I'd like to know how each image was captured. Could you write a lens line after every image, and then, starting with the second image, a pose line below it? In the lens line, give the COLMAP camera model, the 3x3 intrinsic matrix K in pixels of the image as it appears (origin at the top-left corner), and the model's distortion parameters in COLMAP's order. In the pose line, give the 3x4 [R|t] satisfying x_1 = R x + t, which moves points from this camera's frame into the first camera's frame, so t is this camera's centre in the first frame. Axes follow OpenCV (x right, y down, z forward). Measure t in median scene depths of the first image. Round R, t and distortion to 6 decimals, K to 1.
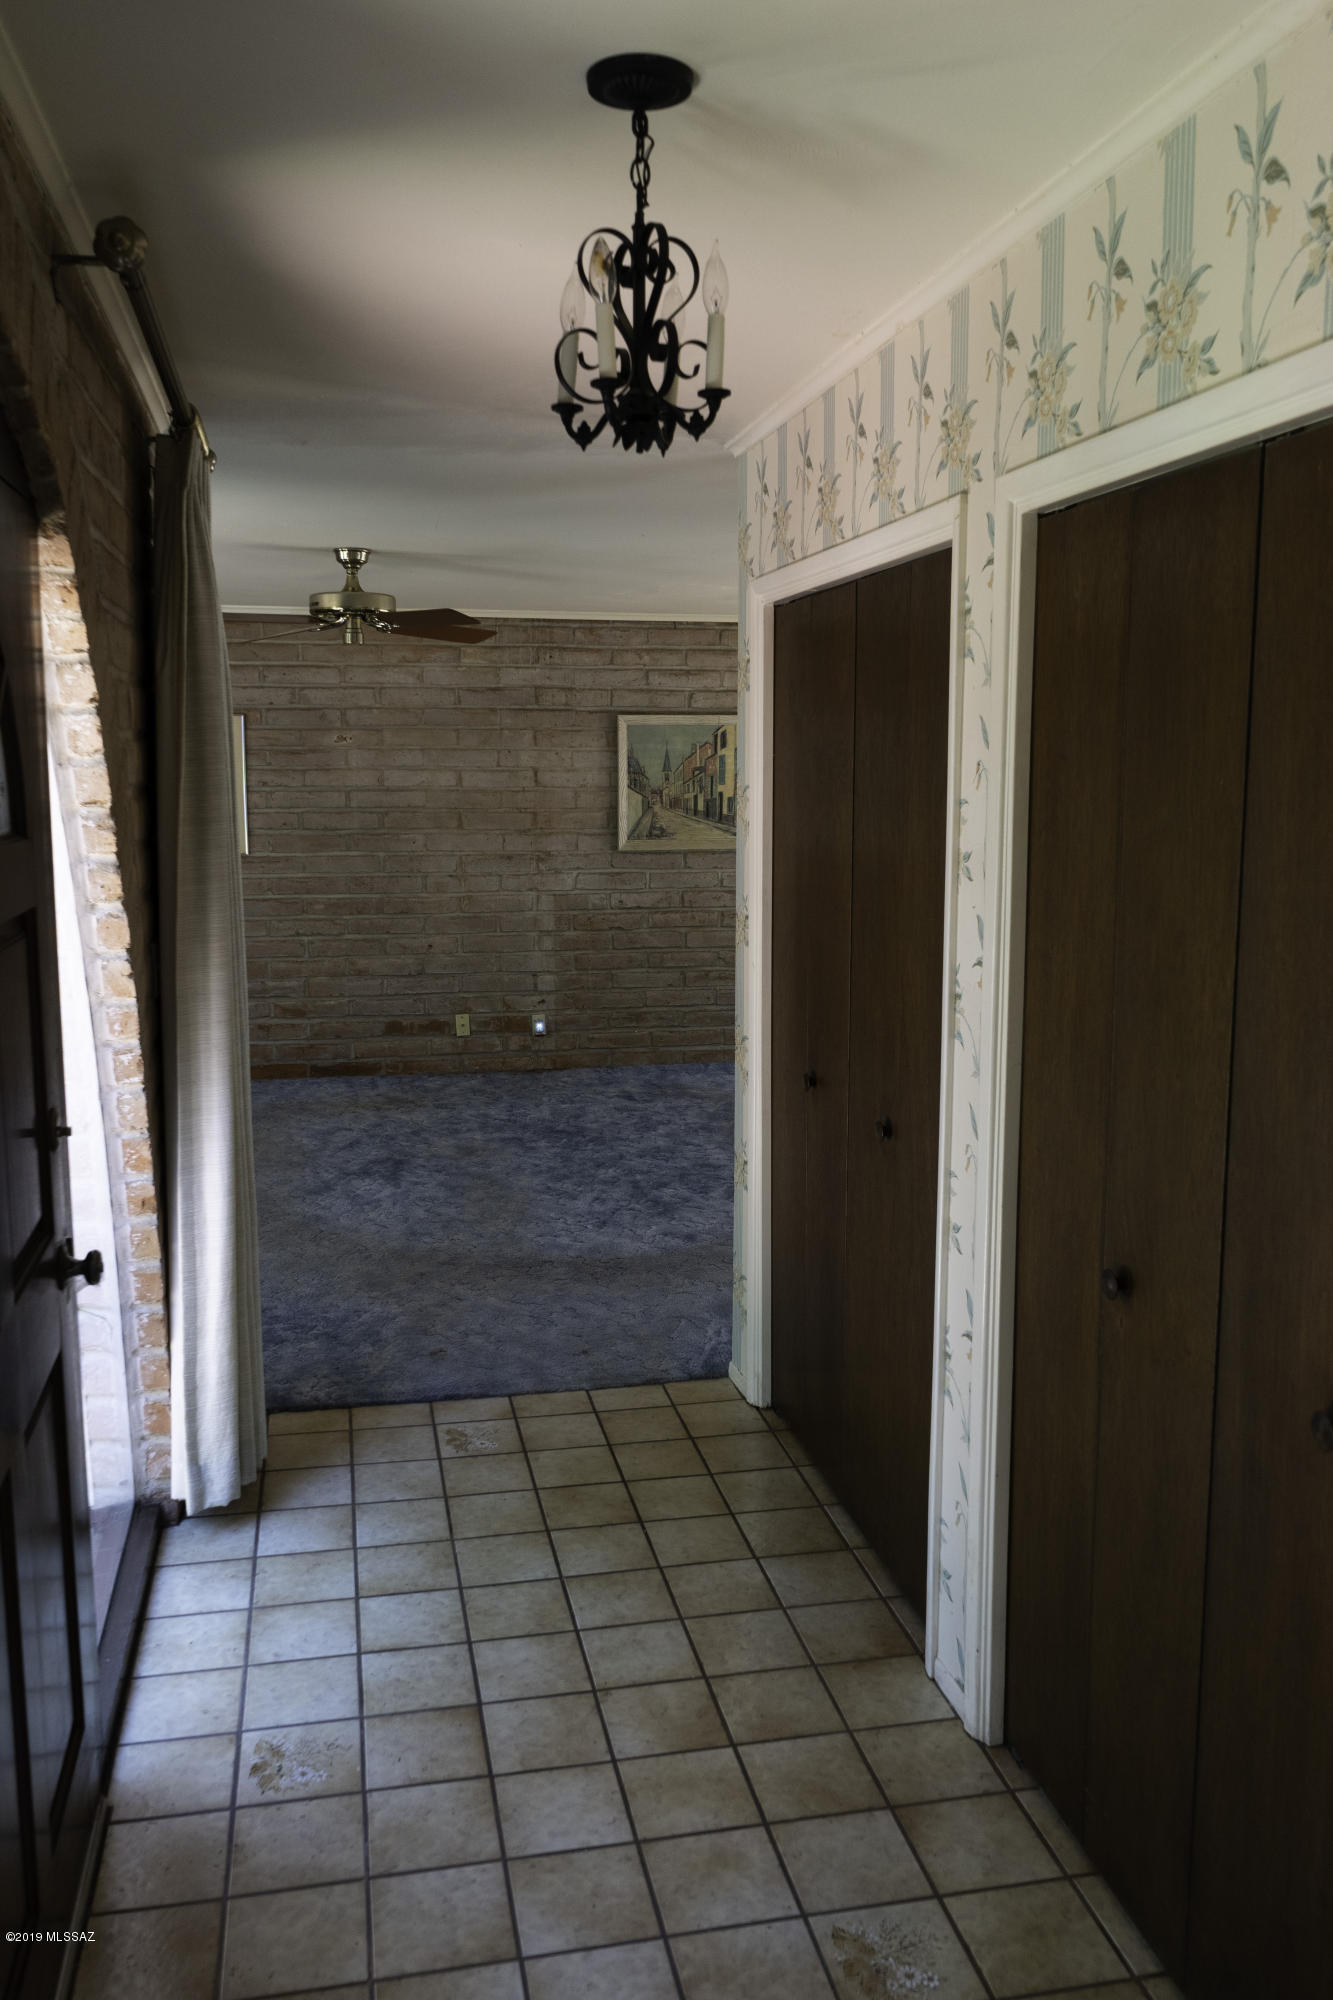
lens RADIAL K [[1619.7, 0, 666.5], [0, 1619.7, 1000.0], [0, 0, 1]] dist [-0.015803, 0.007591]
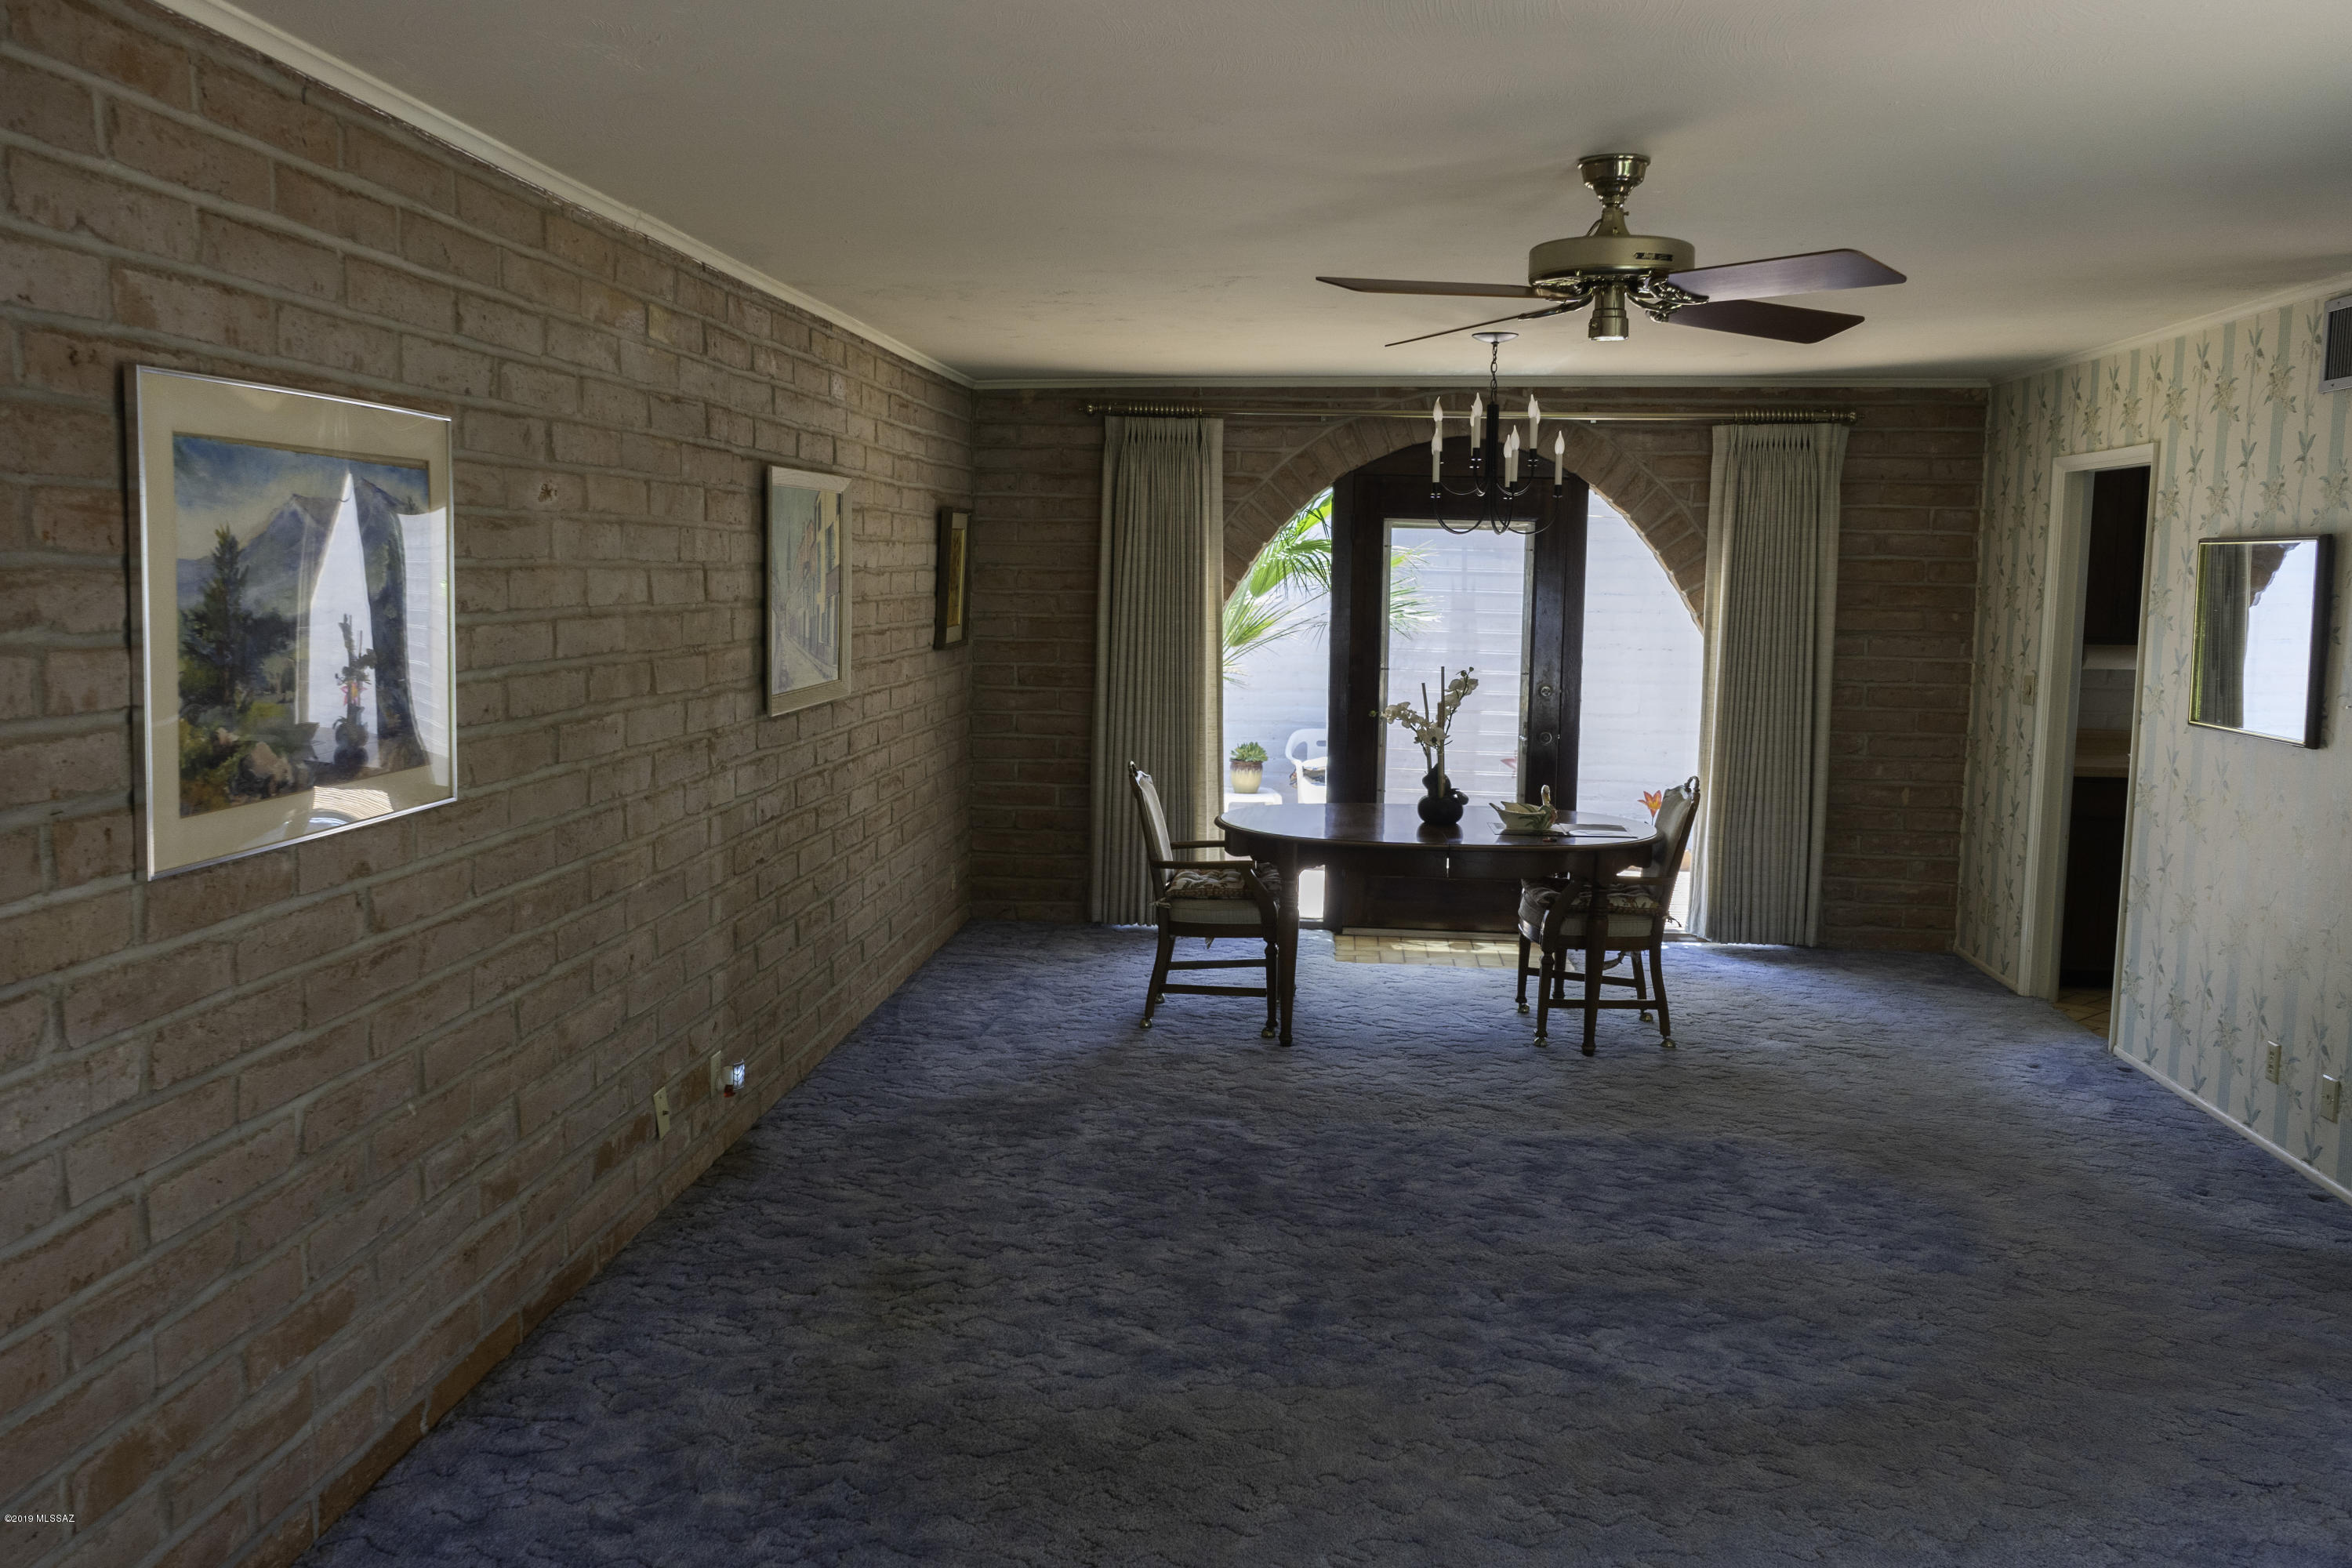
lens RADIAL K [[1904.8, 0, 1176.0], [0, 1904.8, 784.0], [0, 0, 1]] dist [-0.015803, 0.007591]
pose [[0.285027, -0.110545, 0.952124, -0.607805], [0.131686, 0.988424, 0.075338, -0.102176], [-0.949430, 0.103908, 0.296285, 0.701947]]
